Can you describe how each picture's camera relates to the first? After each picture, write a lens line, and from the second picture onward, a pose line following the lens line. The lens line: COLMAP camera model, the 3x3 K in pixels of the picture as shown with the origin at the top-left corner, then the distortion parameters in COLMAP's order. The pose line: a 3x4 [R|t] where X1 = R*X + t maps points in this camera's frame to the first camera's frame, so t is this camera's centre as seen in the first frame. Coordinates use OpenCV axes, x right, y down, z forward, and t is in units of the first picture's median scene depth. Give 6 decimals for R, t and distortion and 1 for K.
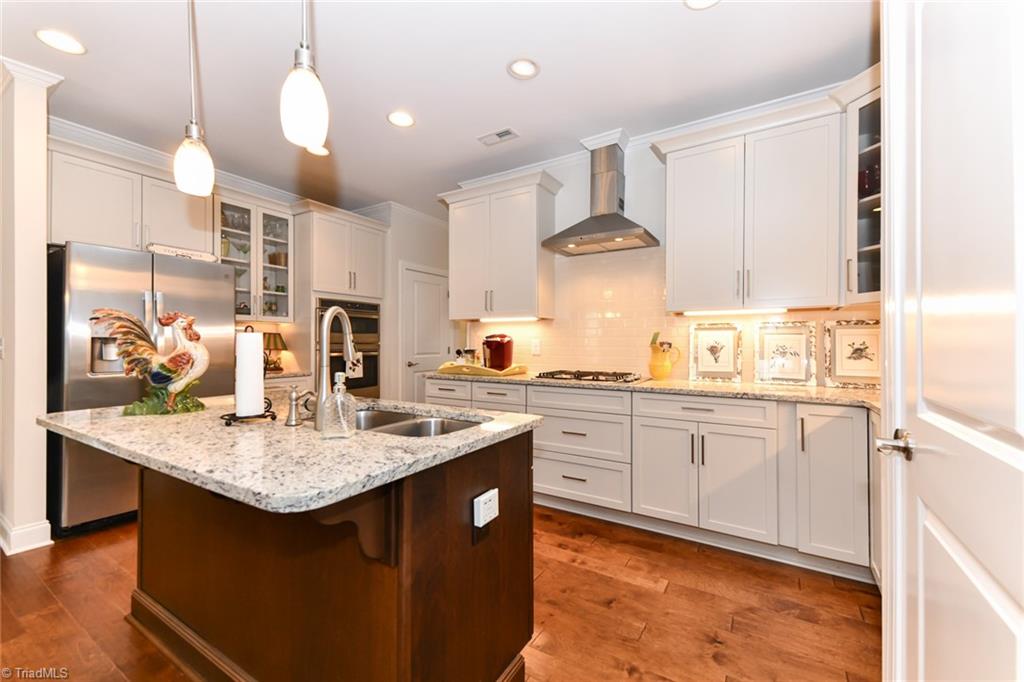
lens RADIAL K [[413.7, 0, 516.8], [0, 413.7, 344.5], [0, 0, 1]] dist [0.002026, 0.000108]
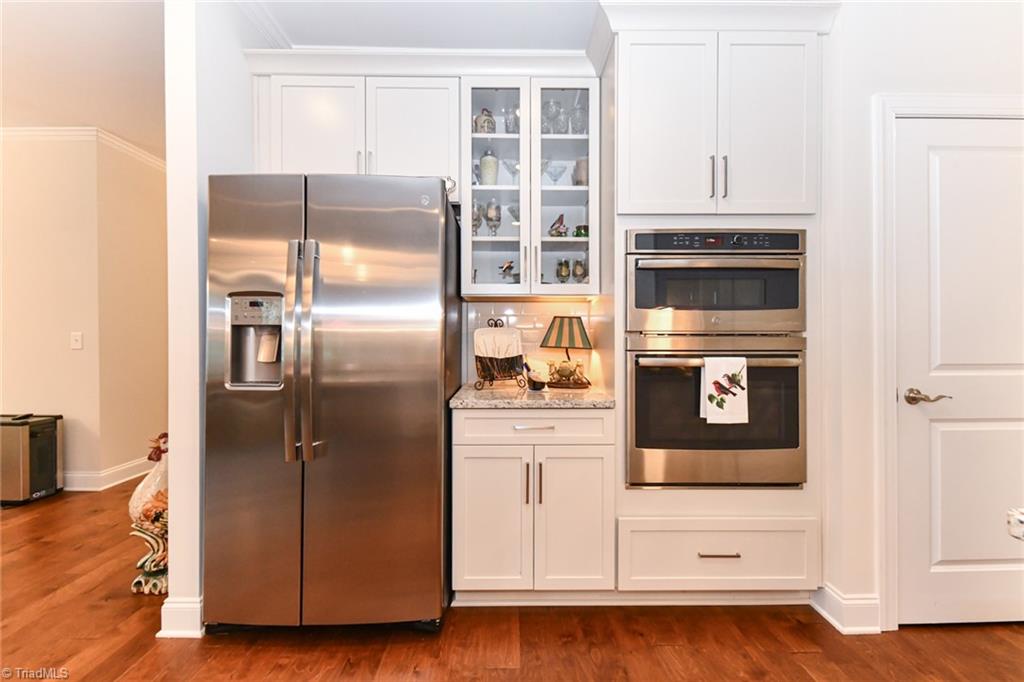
lens RADIAL K [[411.2, 0, 512.3], [0, 411.2, 335.9], [0, 0, 1]] dist [-0.000209, -0.000025]
pose [[0.539368, -0.002961, -0.842065, -0.176800], [-0.002276, 0.999985, -0.004974, 0.001224], [0.842067, 0.004599, 0.539353, 0.632203]]
